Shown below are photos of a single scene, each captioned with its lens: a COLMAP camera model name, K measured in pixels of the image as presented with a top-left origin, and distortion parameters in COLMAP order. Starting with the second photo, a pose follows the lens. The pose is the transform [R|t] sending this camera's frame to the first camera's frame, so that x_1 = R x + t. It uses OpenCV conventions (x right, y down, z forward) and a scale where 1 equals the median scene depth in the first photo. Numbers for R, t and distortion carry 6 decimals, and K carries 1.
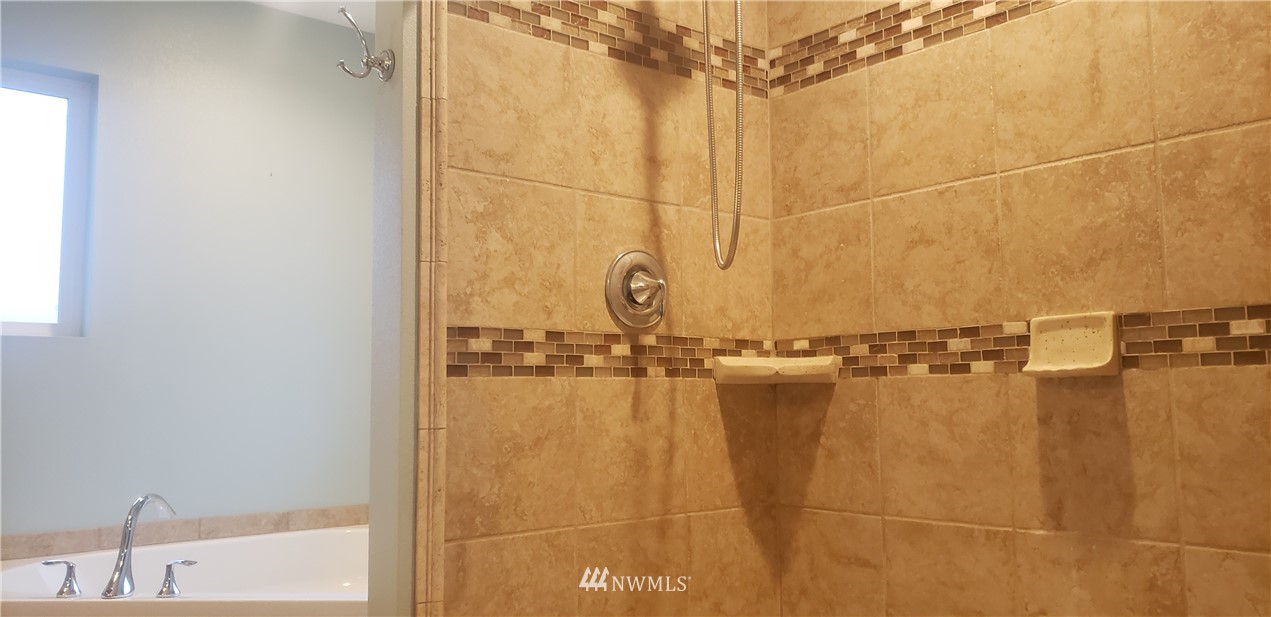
lens RADIAL K [[953.3, 0, 657.0], [0, 953.3, 294.5], [0, 0, 1]] dist [0.007438, 0.000737]
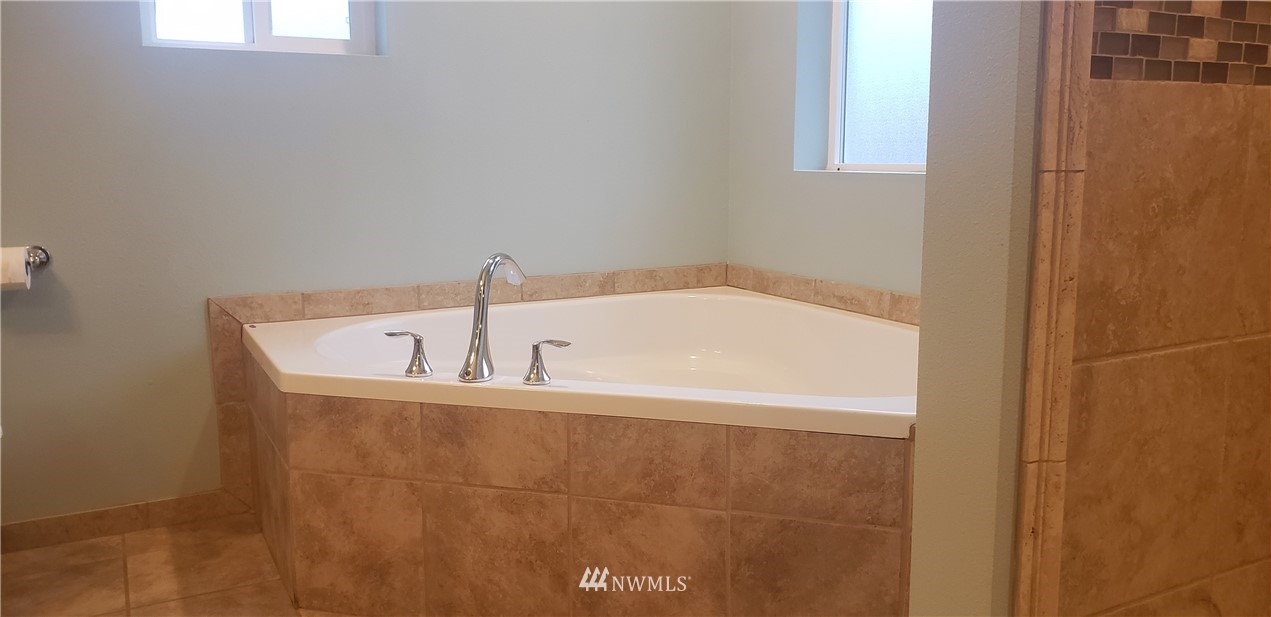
lens RADIAL K [[953.3, 0, 657.0], [0, 953.3, 294.5], [0, 0, 1]] dist [0.007438, 0.000737]
pose [[0.979409, 0.040234, -0.197839, -0.331086], [0.011554, 0.967164, 0.253891, 0.061150], [0.201557, -0.250949, 0.946784, 0.376084]]
